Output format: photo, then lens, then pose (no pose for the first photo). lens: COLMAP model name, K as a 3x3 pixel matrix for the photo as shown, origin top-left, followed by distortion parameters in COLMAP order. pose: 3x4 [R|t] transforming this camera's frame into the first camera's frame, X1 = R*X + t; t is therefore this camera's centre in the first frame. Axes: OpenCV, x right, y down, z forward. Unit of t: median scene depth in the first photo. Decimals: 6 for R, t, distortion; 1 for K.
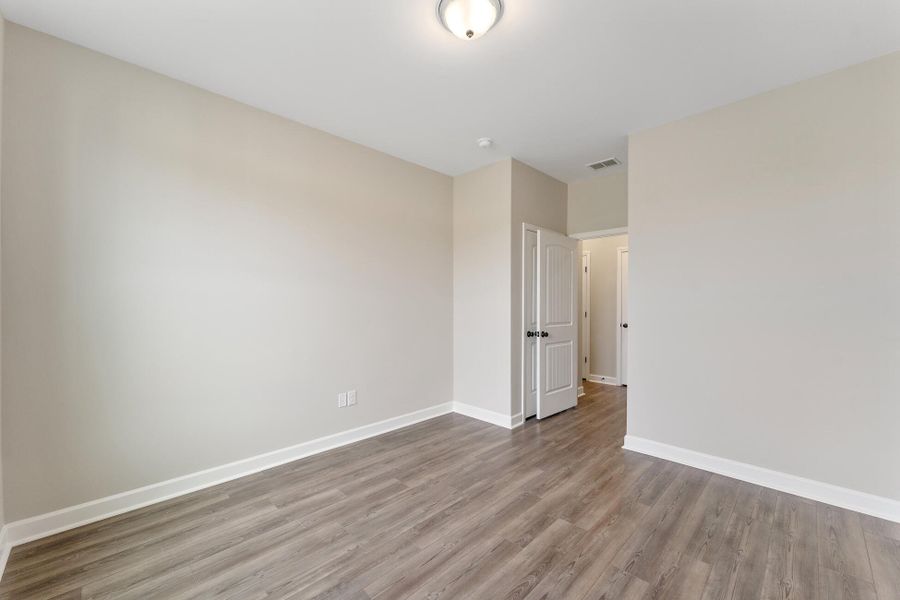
lens RADIAL K [[359.8, 0, 450.9], [0, 359.8, 301.7], [0, 0, 1]] dist [0.000030, 0.000021]
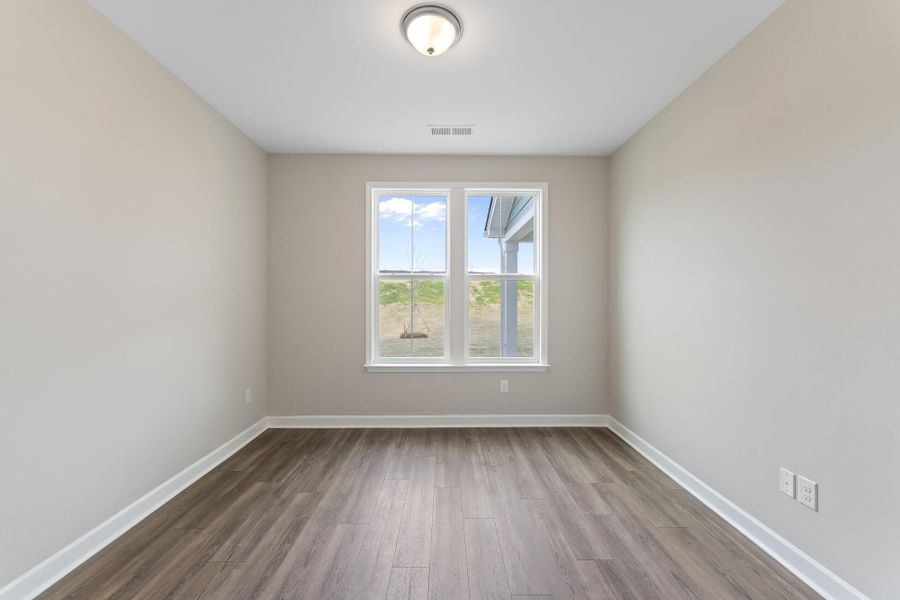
lens RADIAL K [[359.8, 0, 450.9], [0, 359.8, 301.7], [0, 0, 1]] dist [0.000030, 0.000021]
pose [[-0.699252, -0.001717, -0.714874, 0.585401], [-0.002794, 0.999996, 0.000331, 0.003866], [0.714870, 0.002229, -0.699254, 1.353392]]
